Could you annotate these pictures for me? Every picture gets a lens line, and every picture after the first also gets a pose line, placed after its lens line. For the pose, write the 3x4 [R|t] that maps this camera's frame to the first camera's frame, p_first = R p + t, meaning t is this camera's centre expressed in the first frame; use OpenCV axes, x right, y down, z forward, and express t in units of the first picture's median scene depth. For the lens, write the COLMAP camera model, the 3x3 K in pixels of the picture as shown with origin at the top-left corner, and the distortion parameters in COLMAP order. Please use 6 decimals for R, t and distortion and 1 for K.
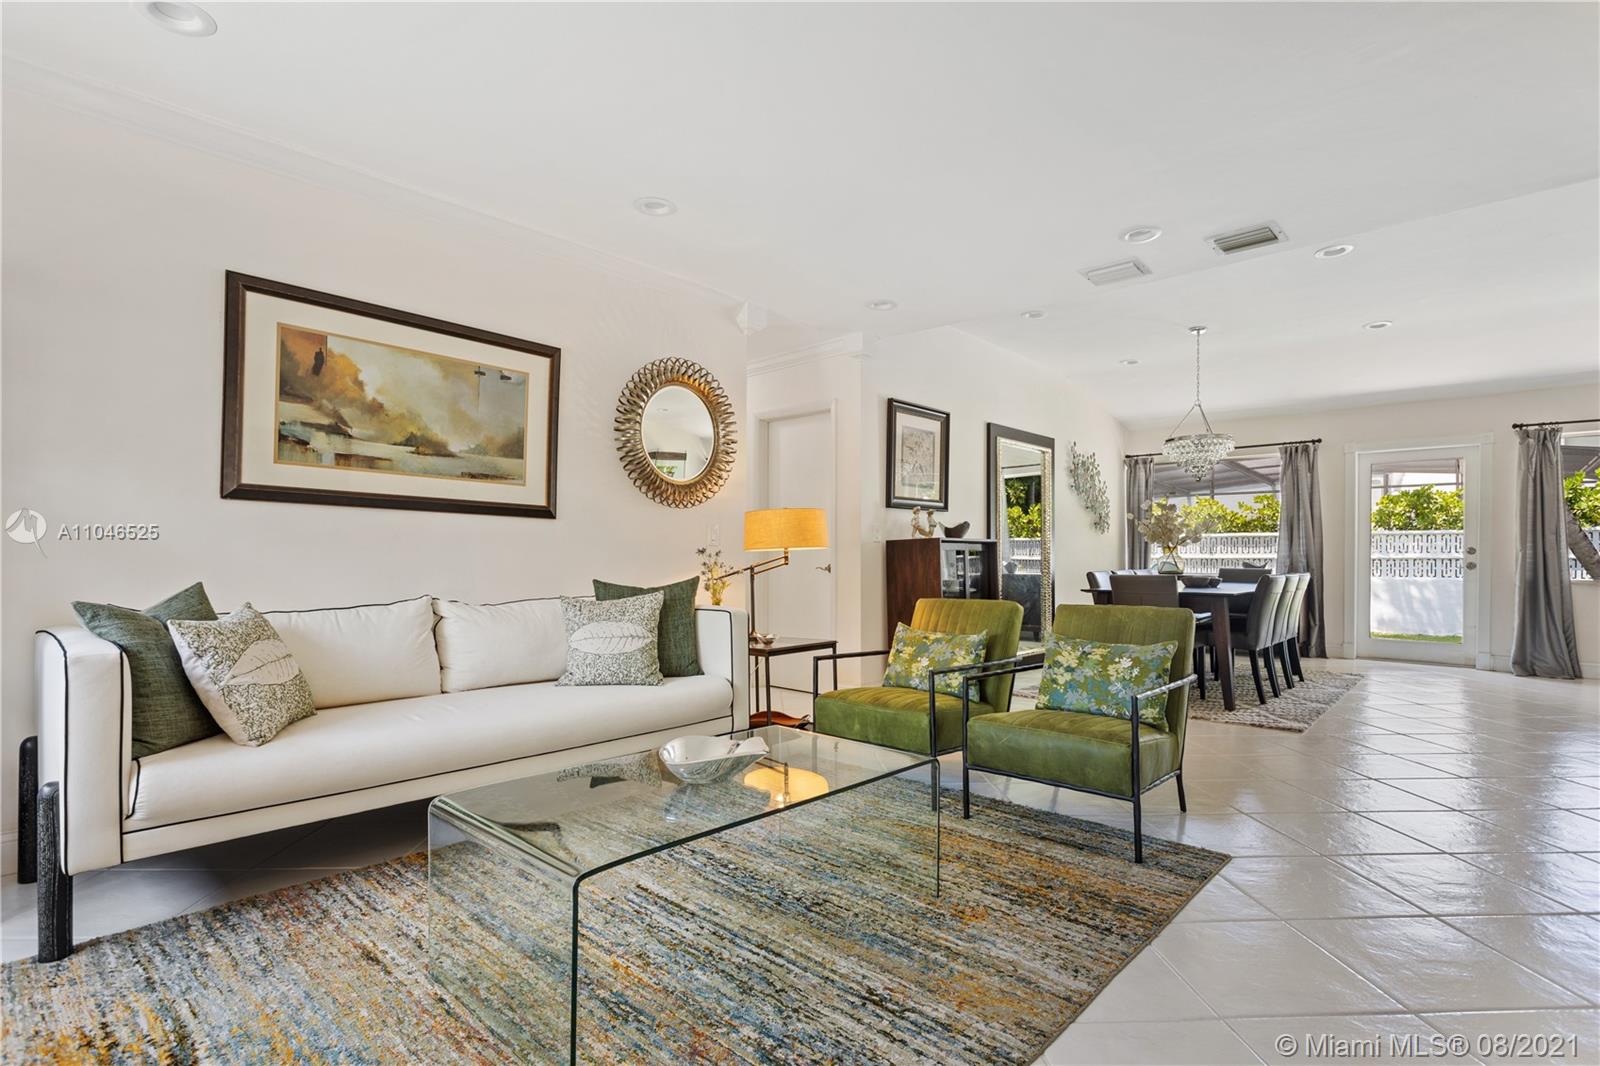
lens RADIAL K [[764.2, 0, 811.1], [0, 764.2, 555.5], [0, 0, 1]] dist [0.001867, 0.000594]
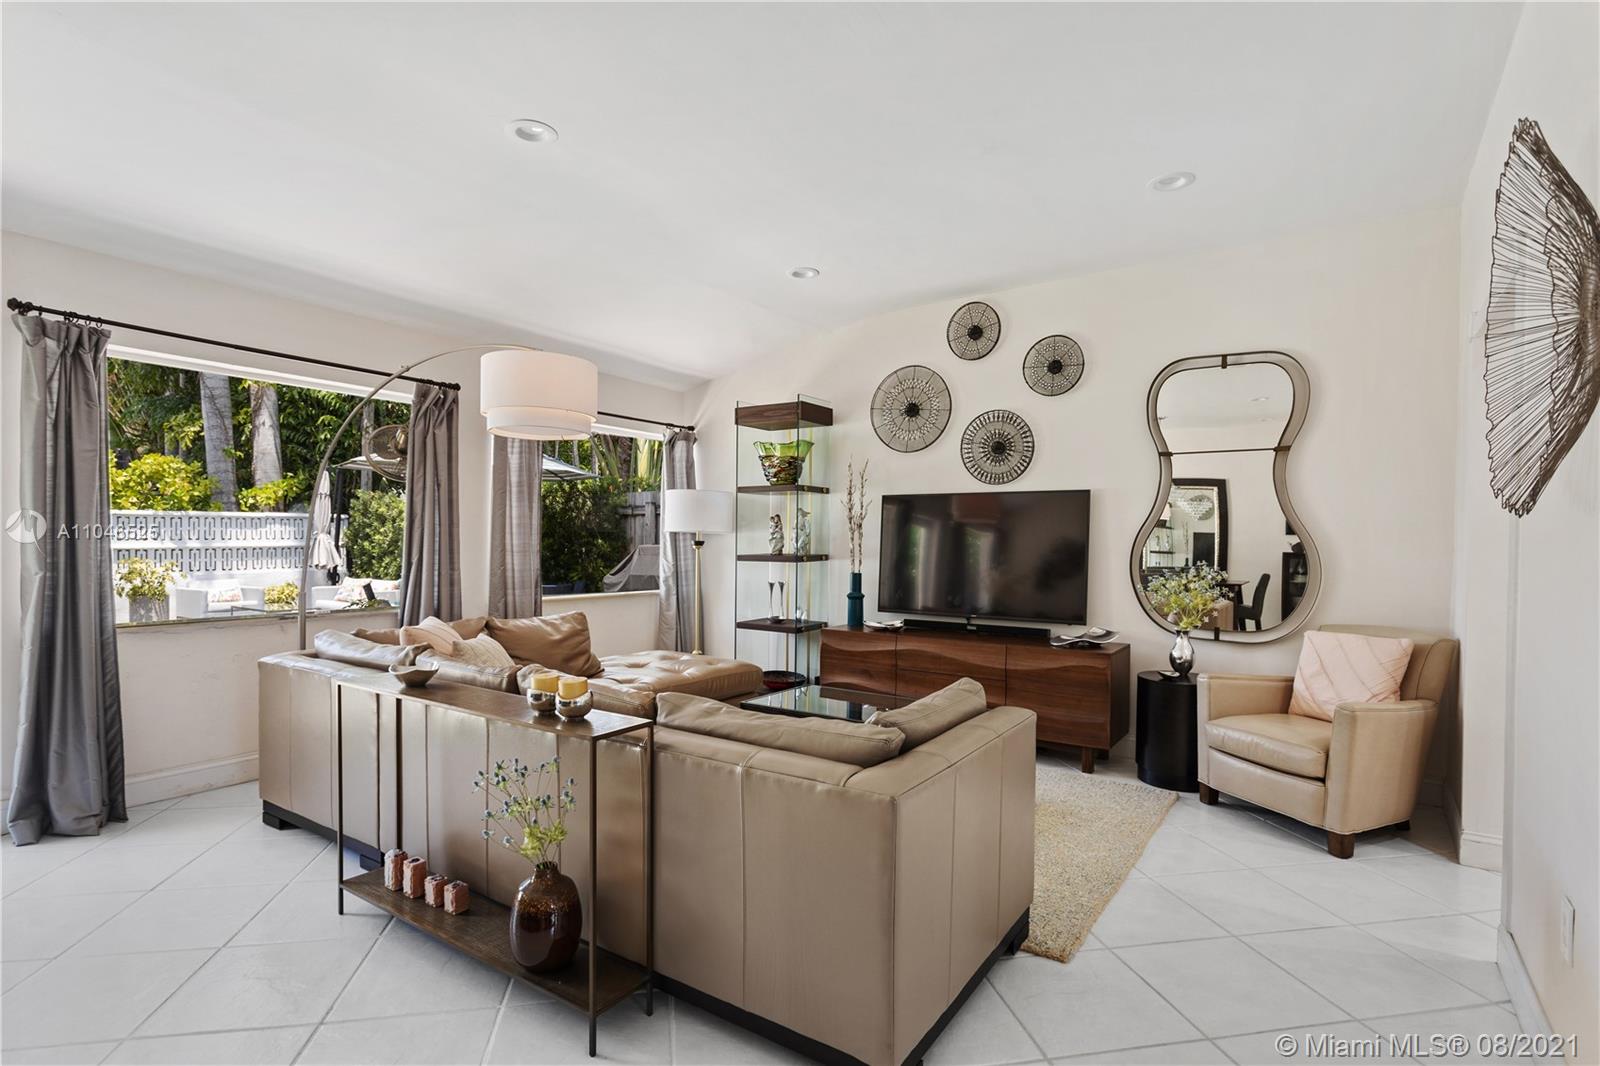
lens RADIAL K [[785.2, 0, 799.6], [0, 785.2, 544.5], [0, 0, 1]] dist [-0.001253, 0.000914]
pose [[-0.126040, -0.012225, 0.991950, 0.349527], [-0.007211, 0.999909, 0.011407, -0.028898], [-0.991999, -0.005715, -0.126117, 0.533772]]
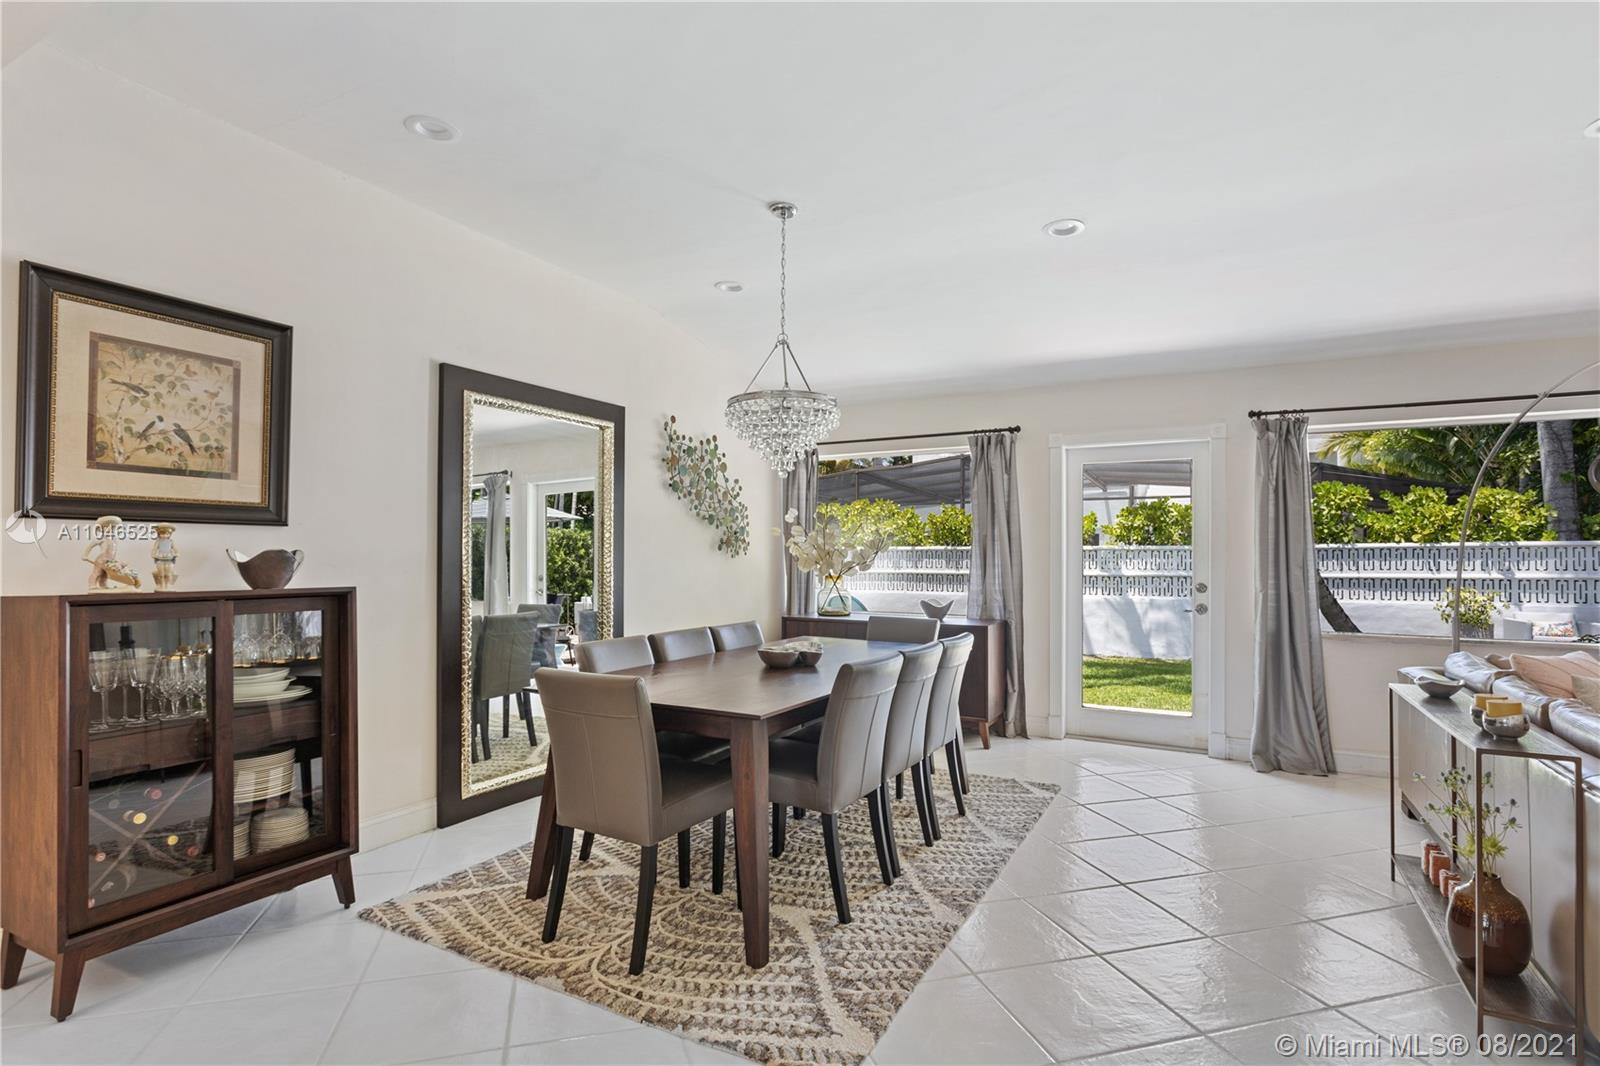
lens RADIAL K [[785.2, 0, 799.6], [0, 785.2, 544.5], [0, 0, 1]] dist [-0.001253, 0.000914]
pose [[0.972925, 0.006259, 0.231038, 0.312680], [-0.001768, 0.999806, -0.019640, -0.030032], [-0.231116, 0.018699, 0.972746, 0.355862]]
